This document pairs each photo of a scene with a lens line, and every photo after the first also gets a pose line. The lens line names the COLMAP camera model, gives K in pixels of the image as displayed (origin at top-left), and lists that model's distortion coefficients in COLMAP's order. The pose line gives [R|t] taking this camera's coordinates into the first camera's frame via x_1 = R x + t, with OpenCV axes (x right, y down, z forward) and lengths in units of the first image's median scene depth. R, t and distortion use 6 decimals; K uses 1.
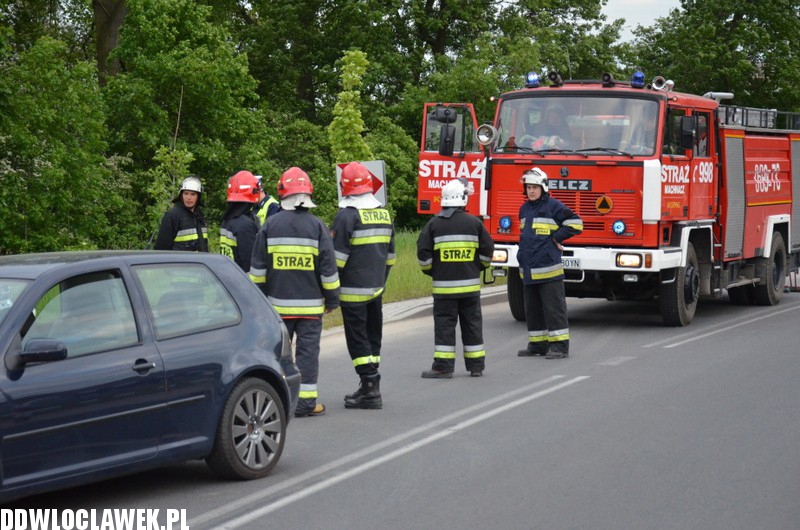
lens RADIAL K [[2101.7, 0, 395.8], [0, 2101.7, 263.6], [0, 0, 1]] dist [0.035450, 0.000000]
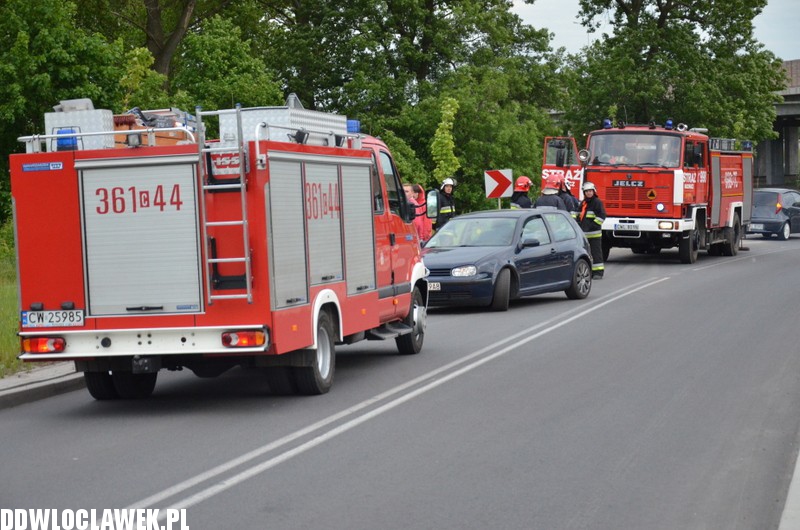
lens RADIAL K [[1898.5, 0, 407.7], [0, 1898.5, 271.6], [0, 0, 1]] dist [0.021031, 0.000000]
pose [[0.998911, 0.001624, 0.046636, -0.178740], [-0.002023, 0.999962, 0.008505, 0.023596], [-0.046621, -0.008590, 0.998876, -0.594043]]
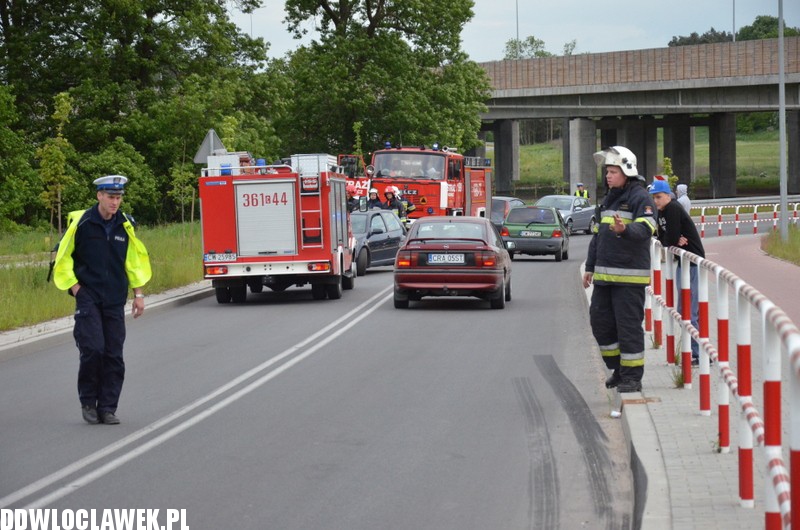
lens RADIAL K [[2101.7, 0, 399.1], [0, 2101.7, 263.2], [0, 0, 1]] dist [0.035450, 0.000000]
pose [[0.978416, 0.006325, 0.206547, -0.394183], [-0.005809, 0.999978, -0.003108, 0.047022], [-0.206562, 0.001841, 0.978432, -1.233081]]
